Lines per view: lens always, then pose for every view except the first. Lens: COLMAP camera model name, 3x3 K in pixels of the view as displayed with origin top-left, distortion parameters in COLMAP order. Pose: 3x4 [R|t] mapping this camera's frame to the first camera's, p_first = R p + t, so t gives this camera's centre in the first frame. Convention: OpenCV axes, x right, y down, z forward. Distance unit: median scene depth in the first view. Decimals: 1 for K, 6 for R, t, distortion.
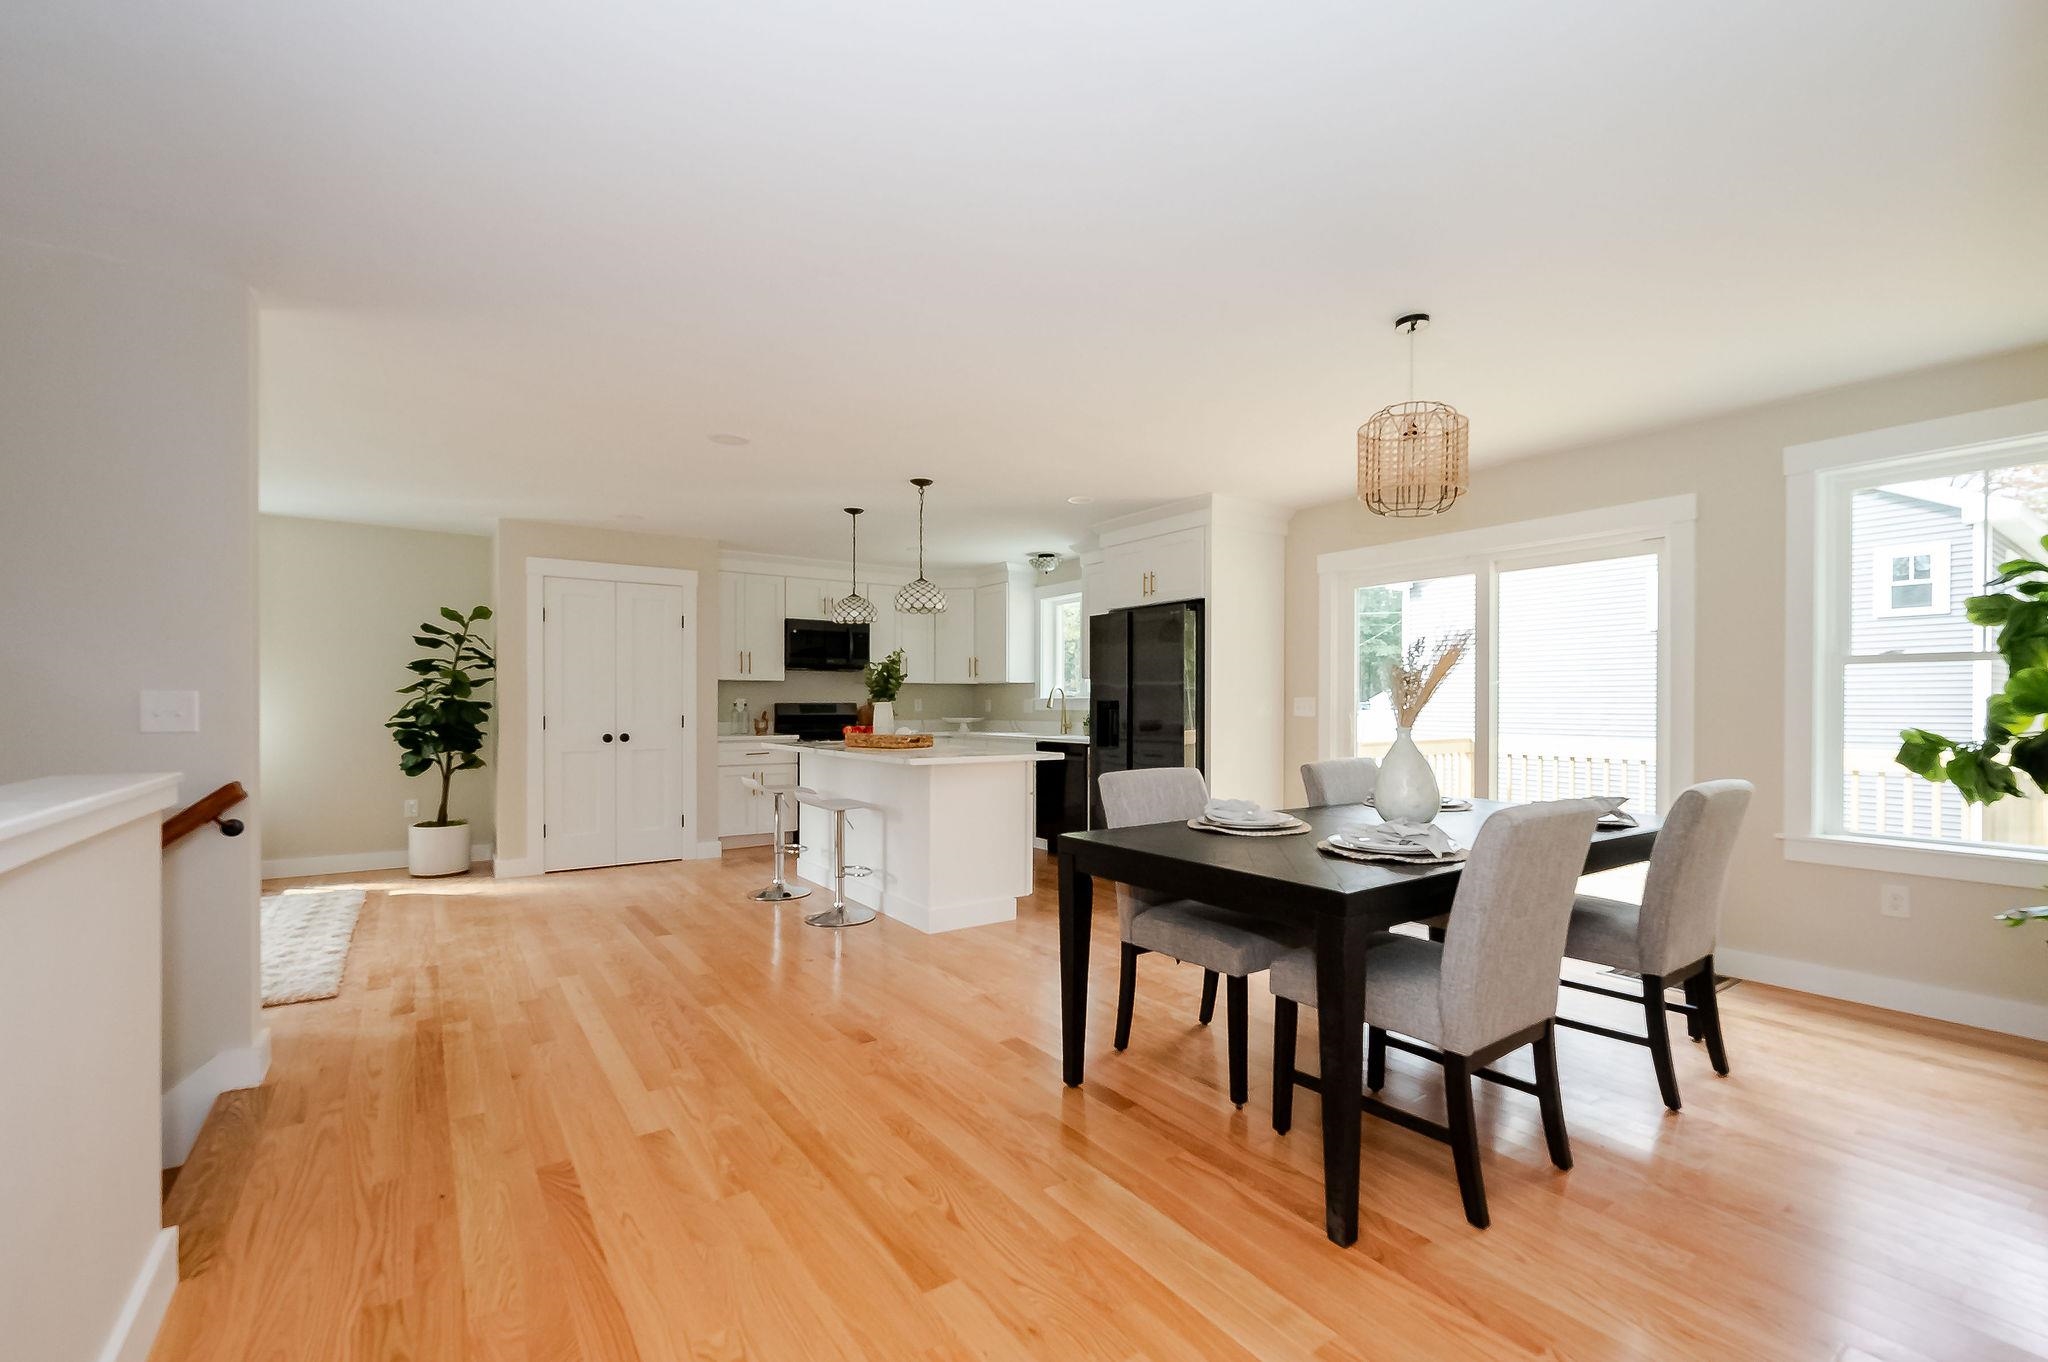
lens RADIAL K [[844.6, 0, 1030.1], [0, 844.6, 715.0], [0, 0, 1]] dist [-0.000458, 0.000015]
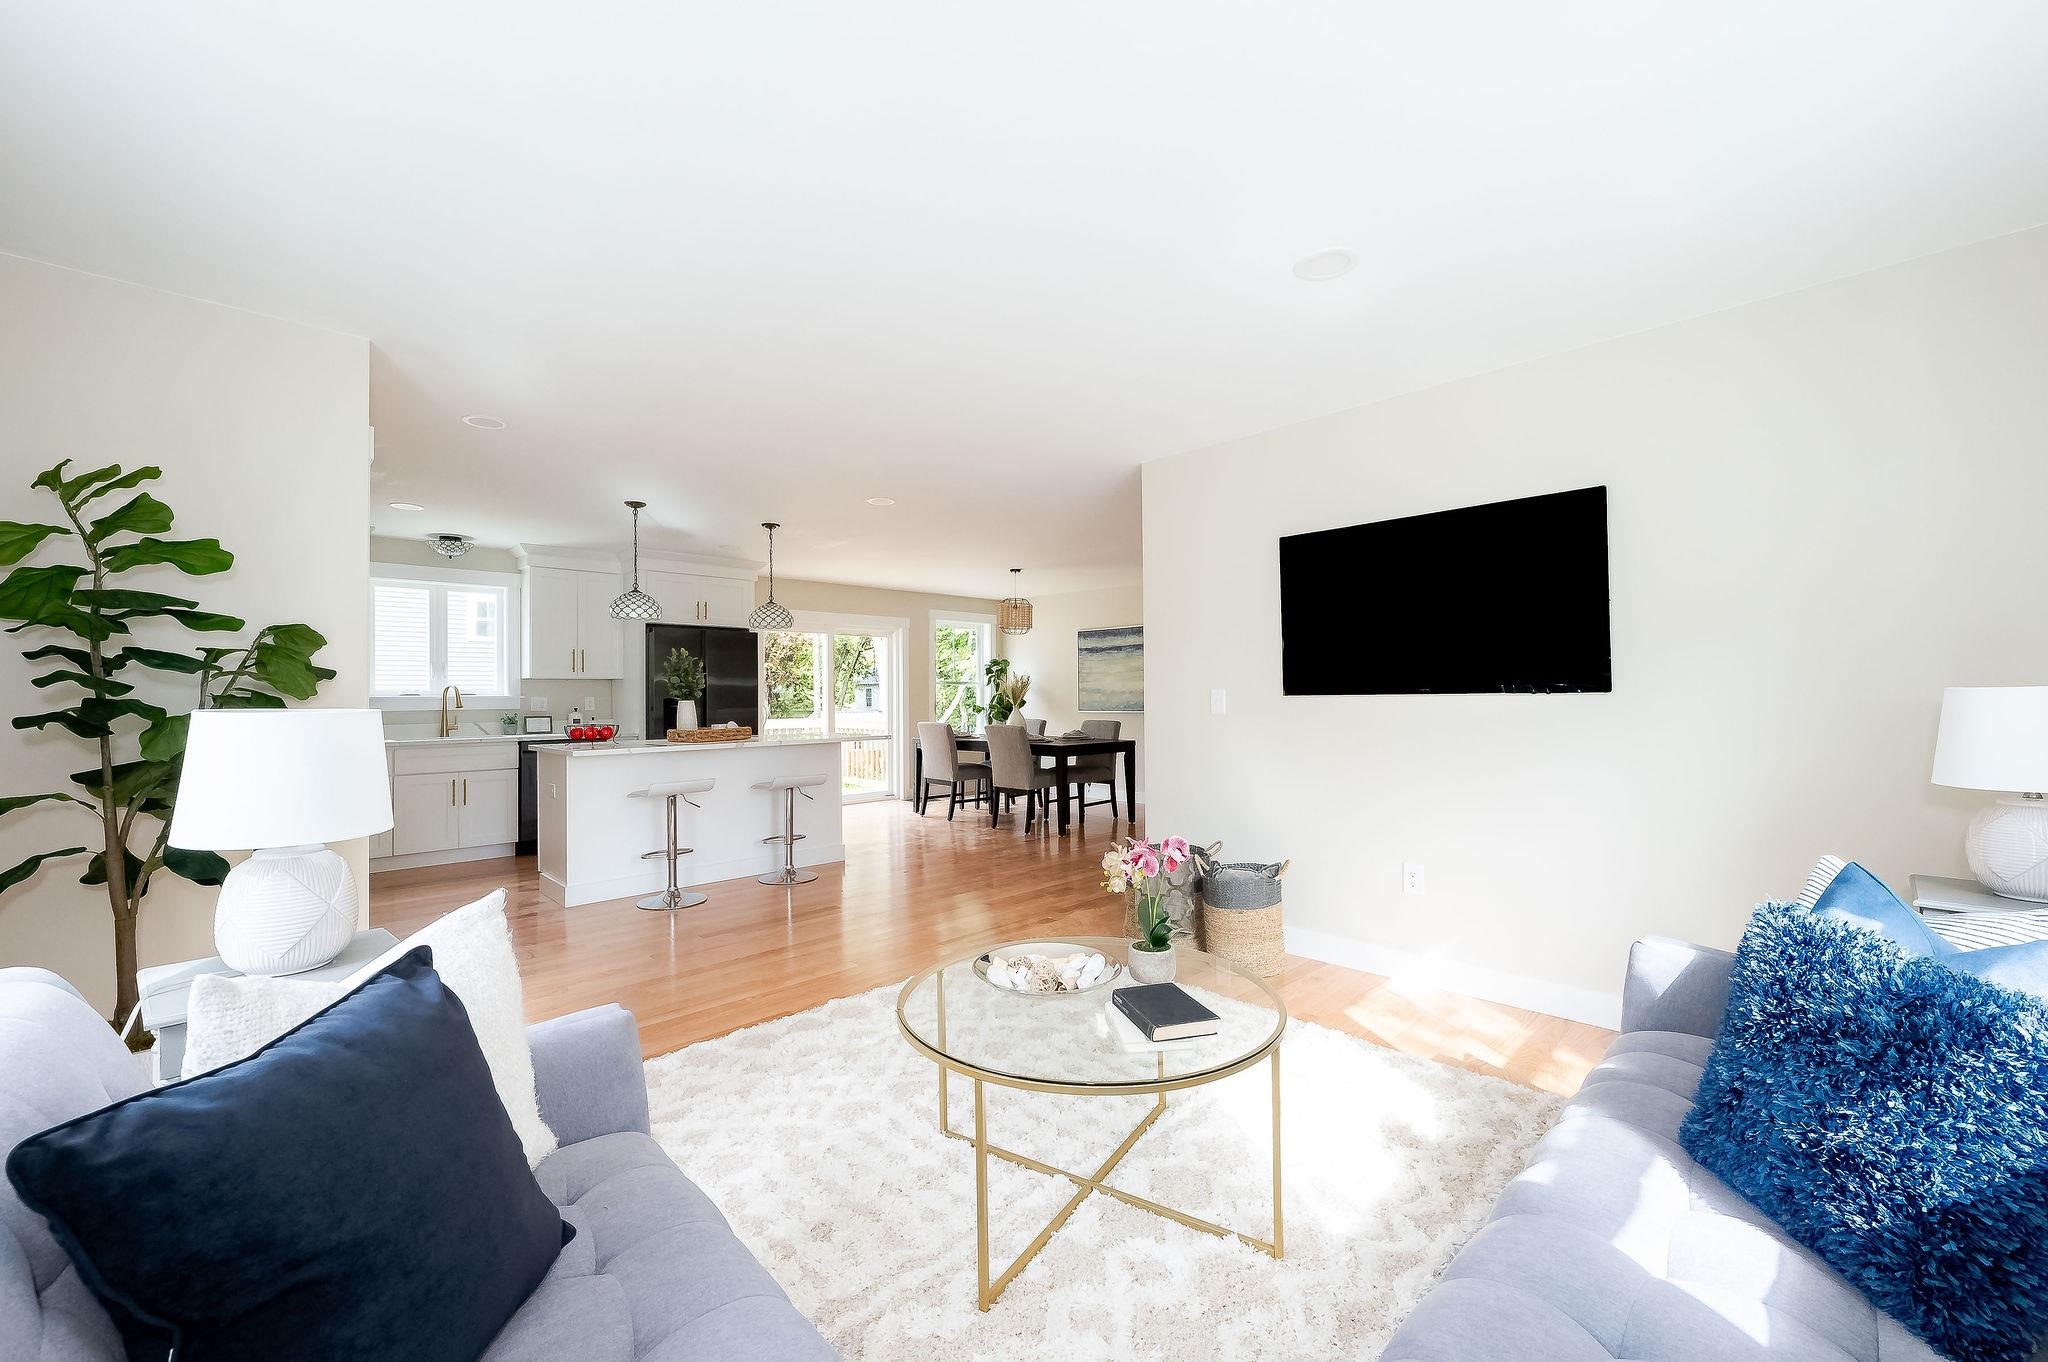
lens RADIAL K [[772.8, 0, 1024.0], [0, 772.8, 681.0], [0, 0, 1]] dist [-0.000023, -0.000042]
pose [[-0.143132, 0.019556, 0.989510, -1.114956], [0.018235, 0.999687, -0.017120, -0.011627], [-0.989536, 0.015594, -0.143444, 0.678118]]
